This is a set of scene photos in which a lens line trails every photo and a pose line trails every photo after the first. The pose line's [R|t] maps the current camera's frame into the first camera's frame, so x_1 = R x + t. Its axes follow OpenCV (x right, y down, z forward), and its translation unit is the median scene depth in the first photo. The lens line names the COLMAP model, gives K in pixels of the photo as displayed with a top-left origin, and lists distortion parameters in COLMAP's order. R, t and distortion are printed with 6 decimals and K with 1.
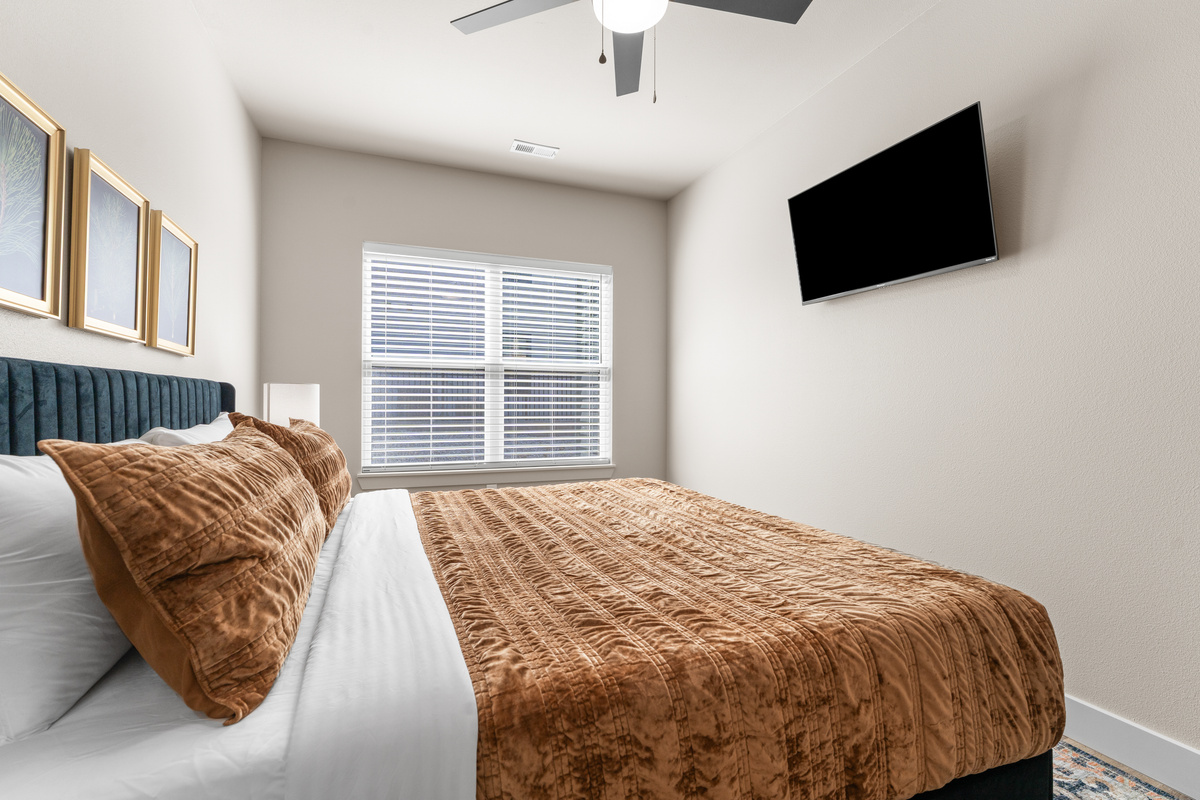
lens RADIAL K [[526.9, 0, 600.0], [0, 526.9, 402.4], [0, 0, 1]] dist [-0.000471, -0.002146]
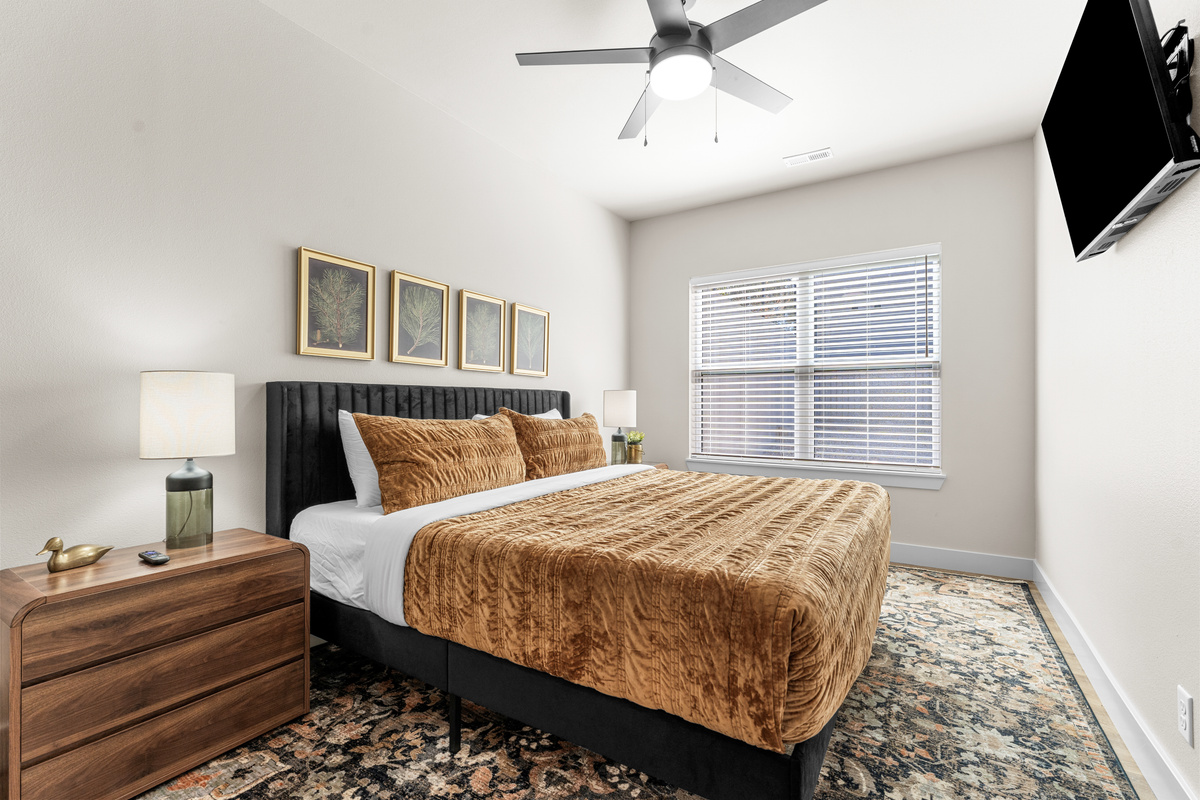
lens RADIAL K [[526.9, 0, 598.5], [0, 526.9, 399.8], [0, 0, 1]] dist [-0.000471, -0.002146]
pose [[0.600526, -0.010600, -0.799535, 1.361106], [0.002816, 0.999934, -0.011142, 0.016711], [0.799601, 0.004440, 0.600516, 0.136404]]
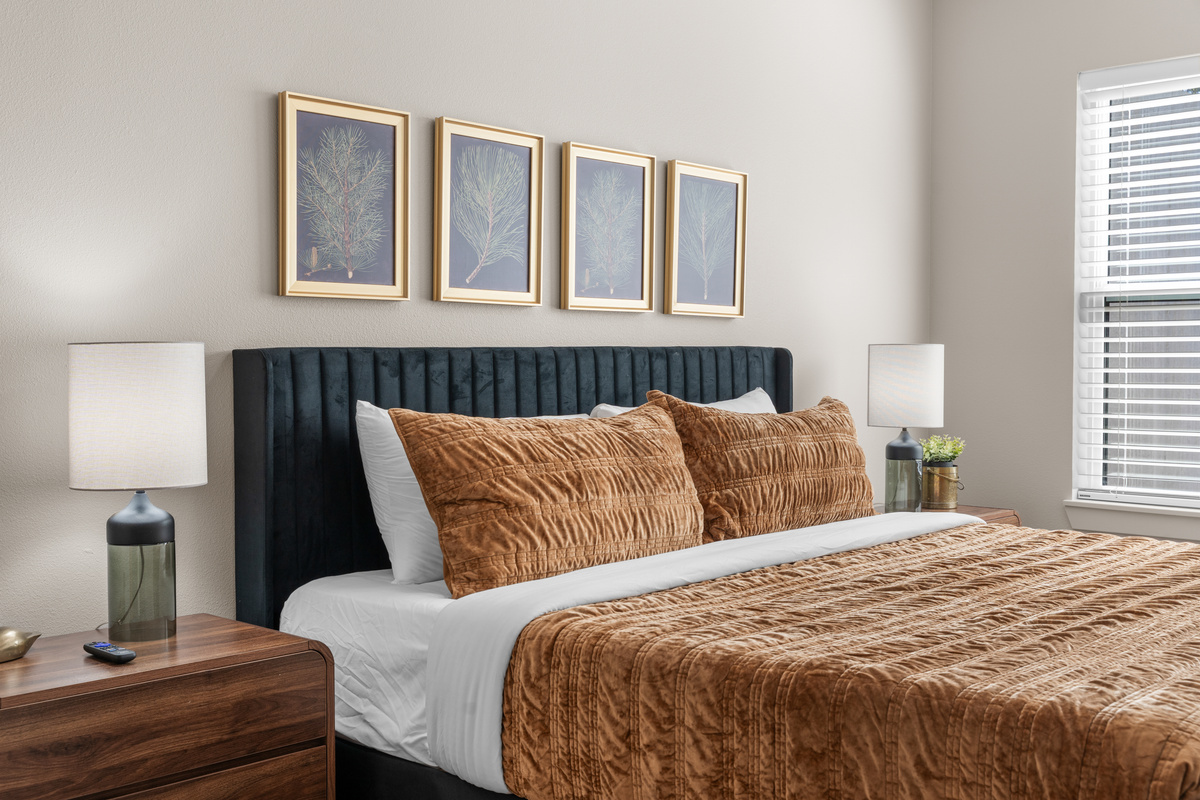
lens RADIAL K [[1357.4, 0, 603.8], [0, 1357.4, 404.3], [0, 0, 1]] dist [-0.009493, 0.000000]
pose [[0.443820, 0.030021, -0.895613, 1.815153], [0.004790, 0.999345, 0.035872, -0.055264], [0.896103, -0.020211, 0.443385, -0.202850]]
